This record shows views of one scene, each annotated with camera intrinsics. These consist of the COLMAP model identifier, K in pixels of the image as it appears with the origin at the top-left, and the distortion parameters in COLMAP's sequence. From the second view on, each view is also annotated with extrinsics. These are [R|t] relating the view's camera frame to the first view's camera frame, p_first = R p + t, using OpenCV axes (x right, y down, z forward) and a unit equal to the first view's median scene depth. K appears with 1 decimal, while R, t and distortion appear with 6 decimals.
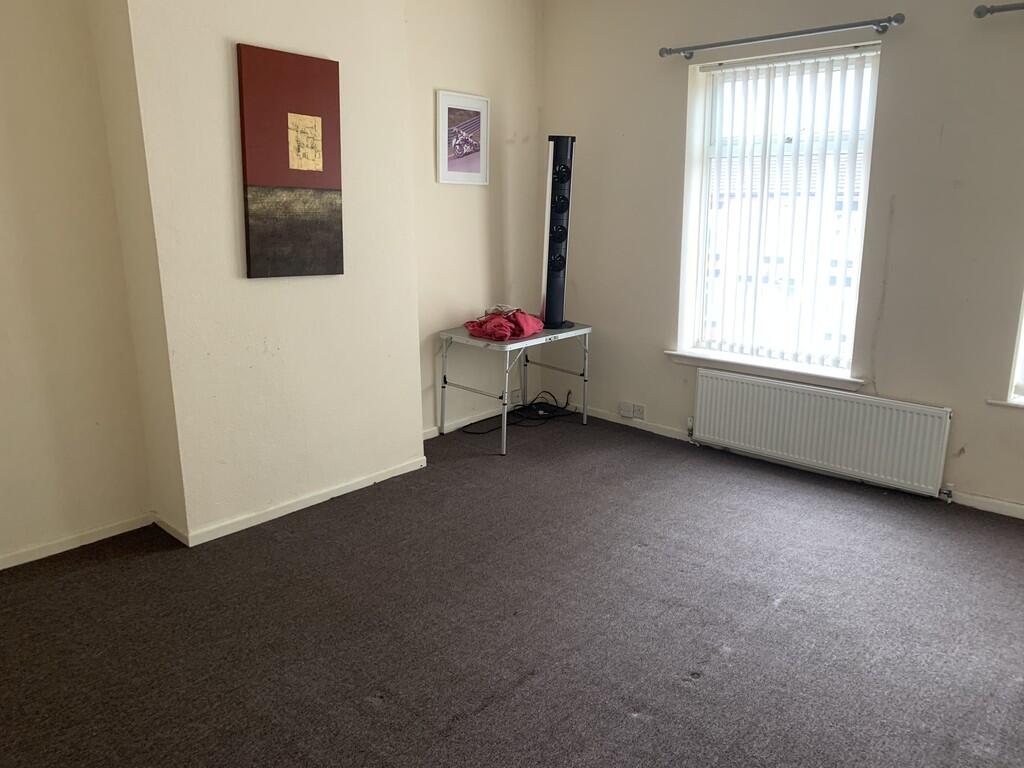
lens RADIAL K [[785.5, 0, 512.0], [0, 785.5, 384.0], [0, 0, 1]] dist [0.065837, -0.058784]
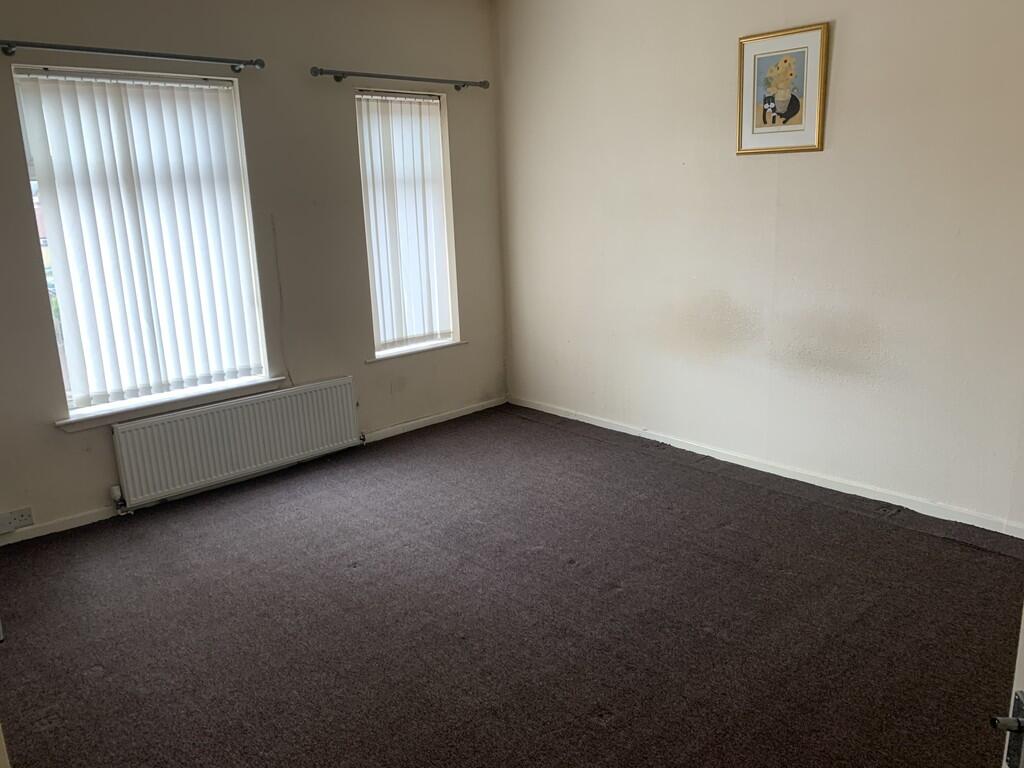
lens RADIAL K [[785.5, 0, 512.0], [0, 785.5, 384.0], [0, 0, 1]] dist [0.065837, -0.058784]
pose [[0.079201, -0.235618, 0.968613, -0.619419], [0.281110, 0.937510, 0.205066, -0.132820], [-0.956402, 0.256046, 0.140486, 0.523144]]
